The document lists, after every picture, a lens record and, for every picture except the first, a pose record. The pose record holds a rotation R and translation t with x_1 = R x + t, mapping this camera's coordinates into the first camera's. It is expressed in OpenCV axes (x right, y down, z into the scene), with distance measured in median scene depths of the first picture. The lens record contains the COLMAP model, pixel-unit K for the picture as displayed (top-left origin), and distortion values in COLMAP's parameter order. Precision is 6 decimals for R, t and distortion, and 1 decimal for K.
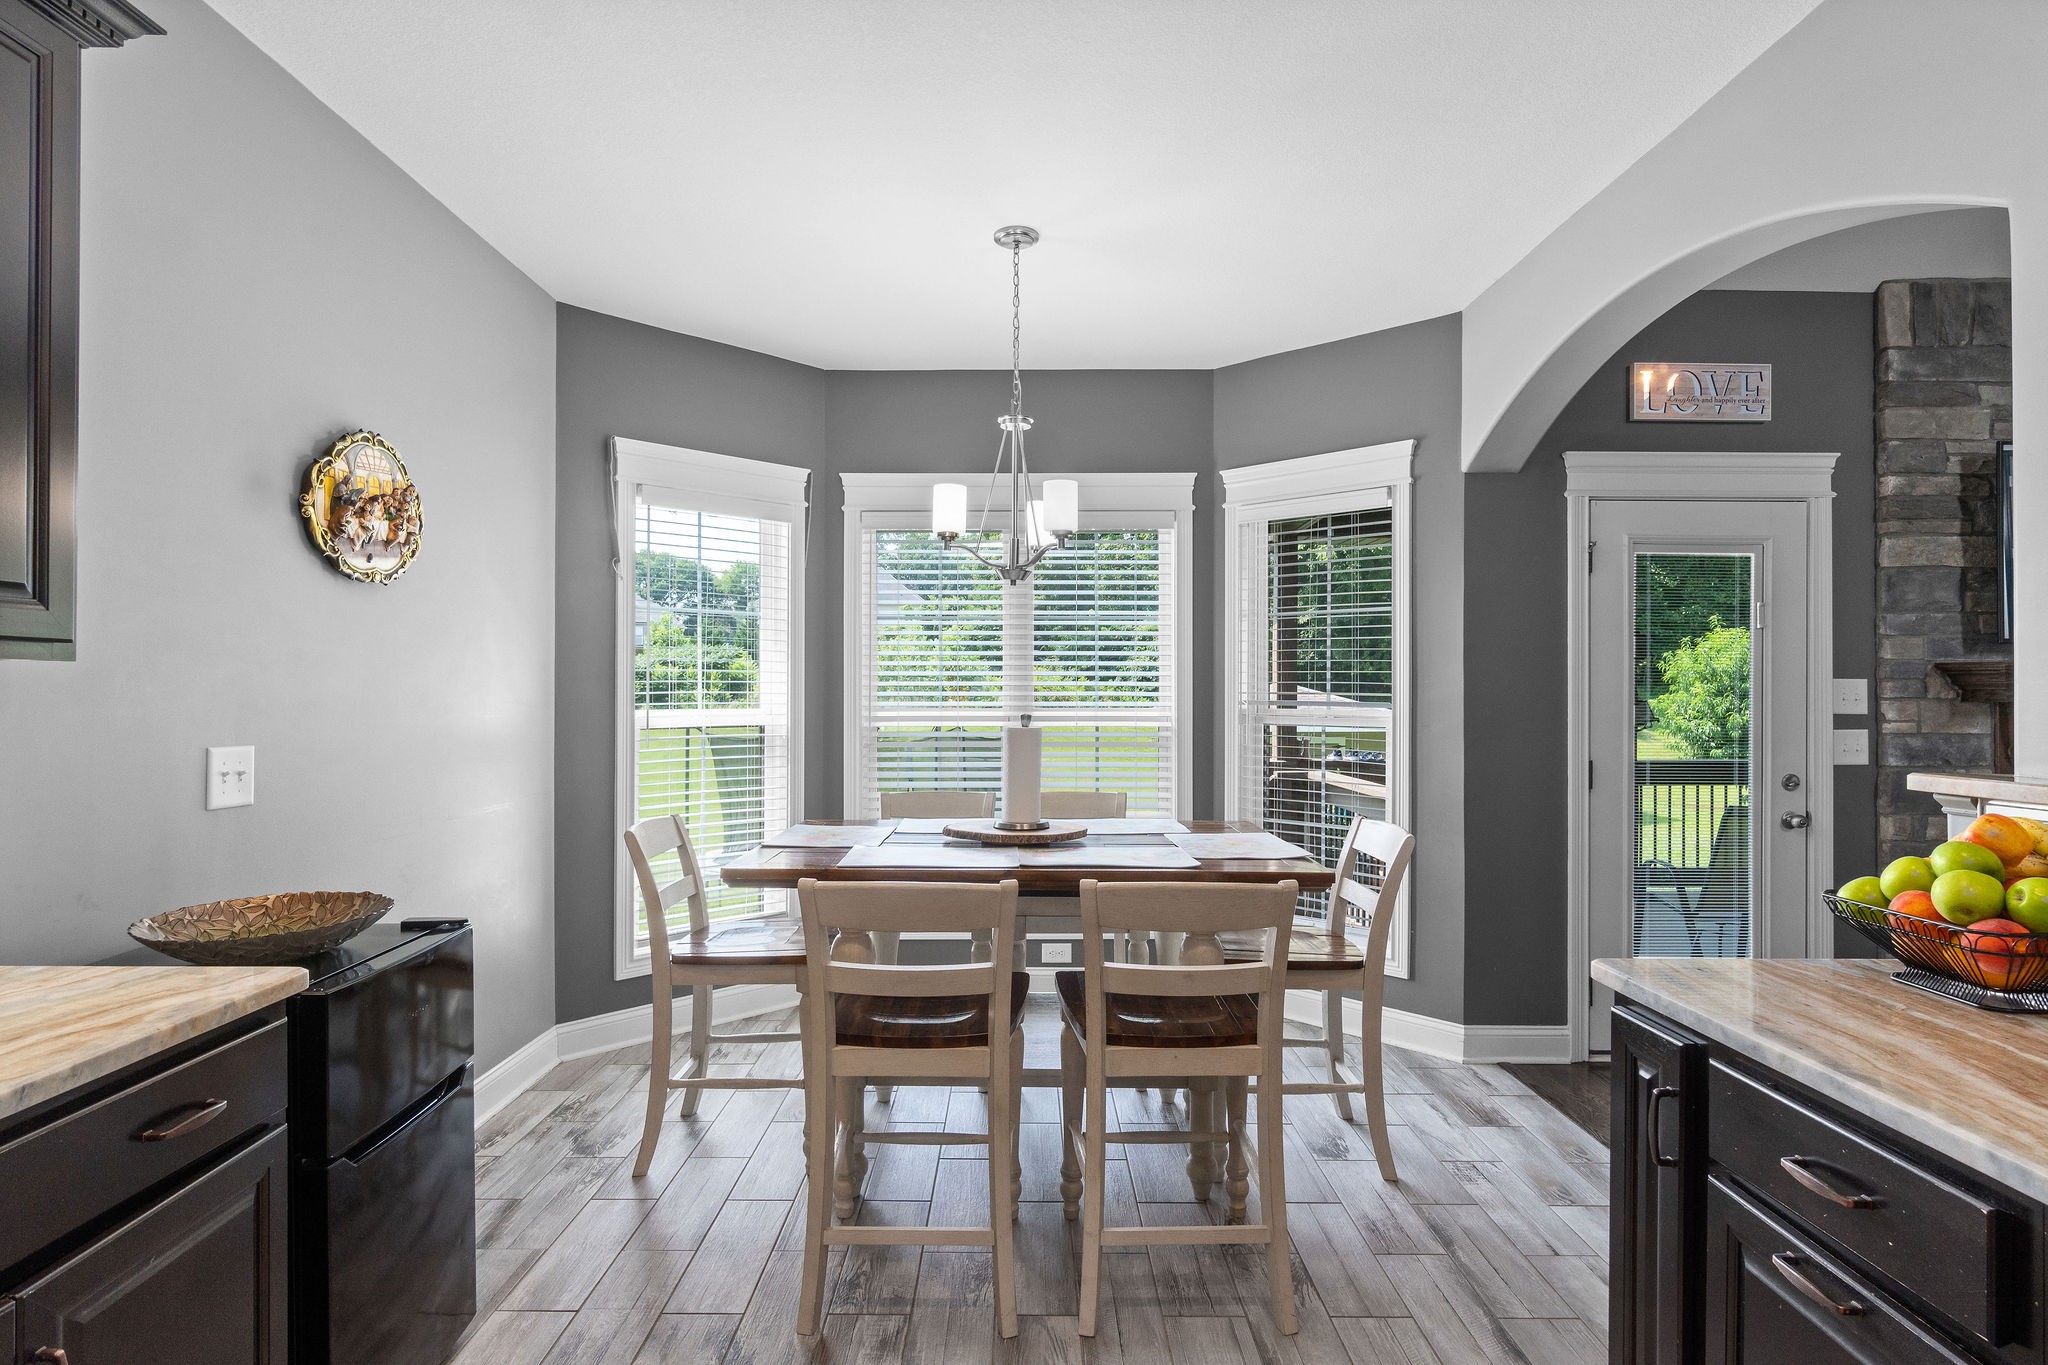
lens RADIAL K [[1055.2, 0, 1023.8], [0, 1055.2, 686.1], [0, 0, 1]] dist [-0.006148, 0.000159]
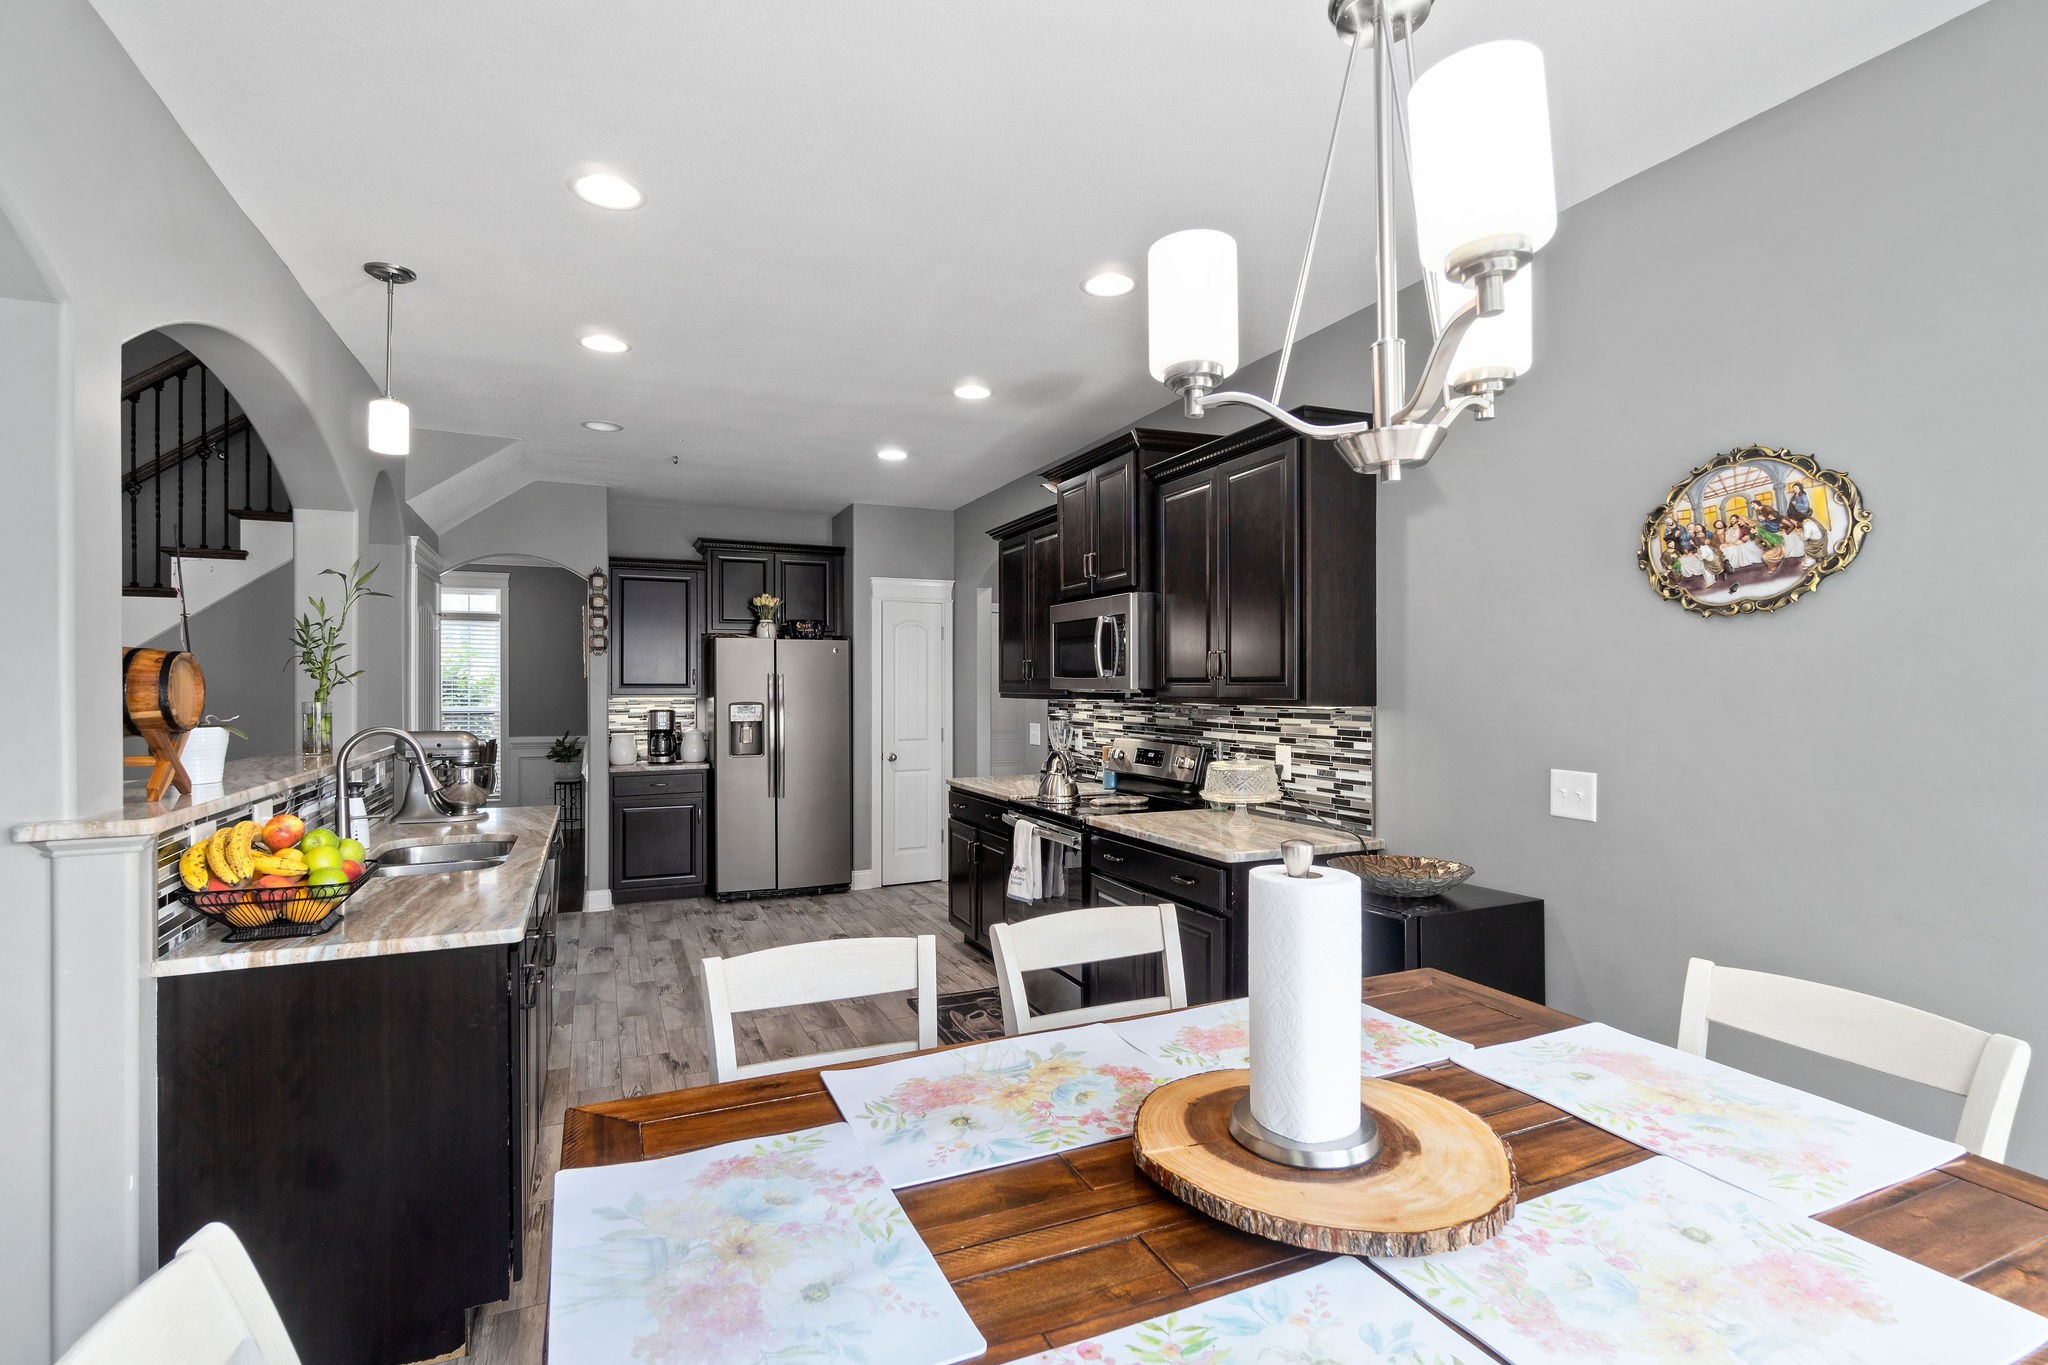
lens RADIAL K [[960.2, 0, 1026.0], [0, 960.2, 686.9], [0, 0, 1]] dist [-0.004805, -0.000587]
pose [[-0.913933, -0.001404, -0.405863, 0.191511], [0.000750, 0.999986, -0.005148, -0.022937], [0.405865, -0.005009, -0.913919, 1.049730]]
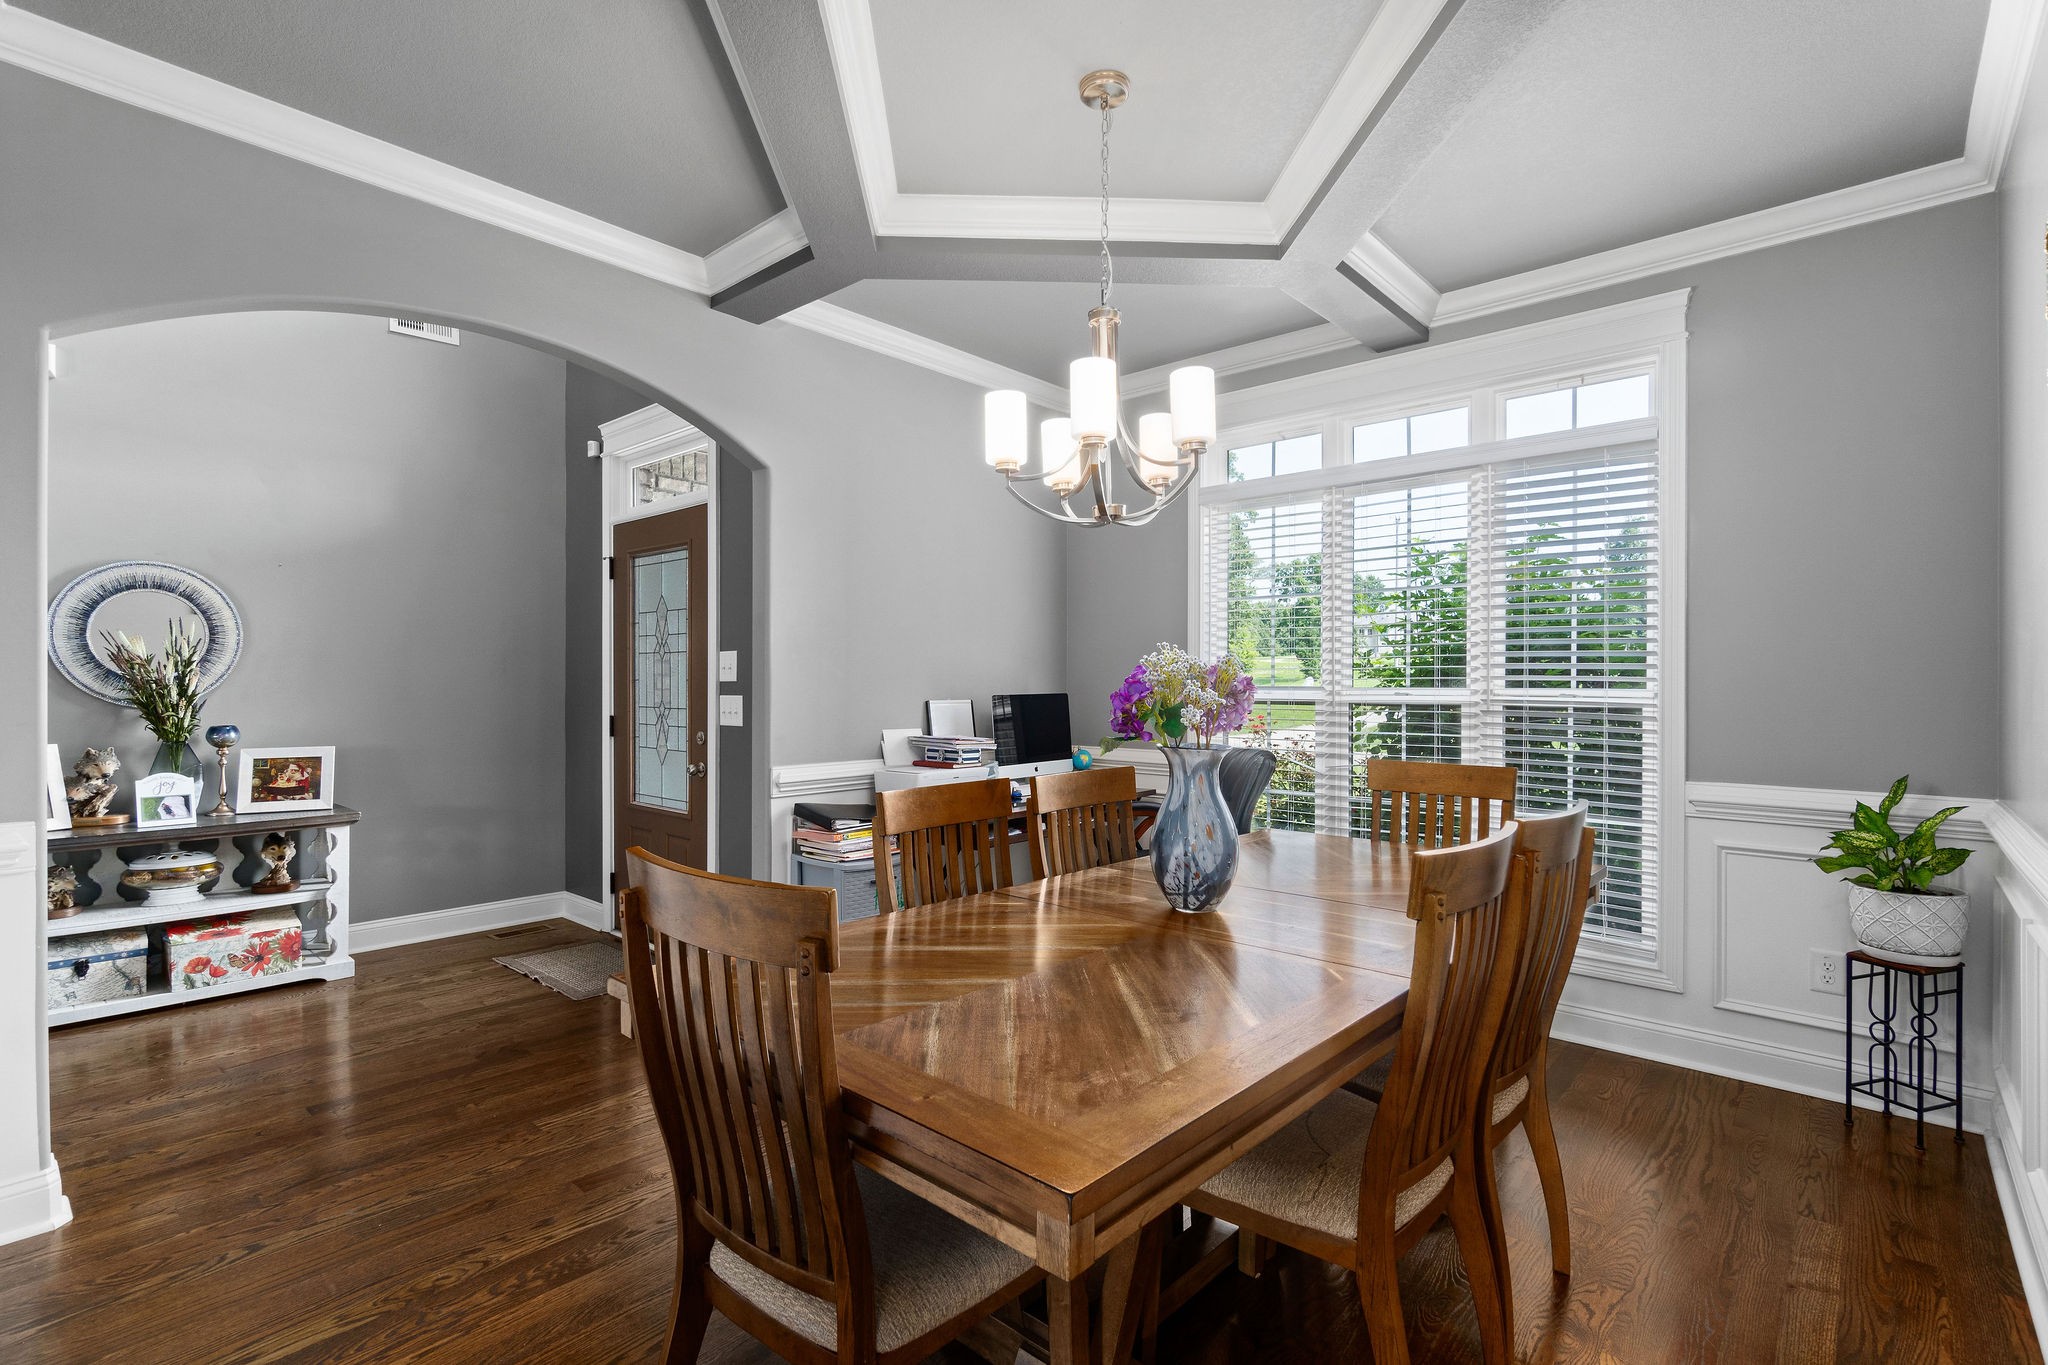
lens RADIAL K [[937.2, 0, 1021.6], [0, 937.2, 684.7], [0, 0, 1]] dist [-0.000644, 0.000154]
pose [[-0.741884, -0.005388, 0.670506, 0.287227], [-0.009638, 0.999950, -0.002629, 0.017810], [-0.670459, -0.008413, -0.741899, -0.750181]]
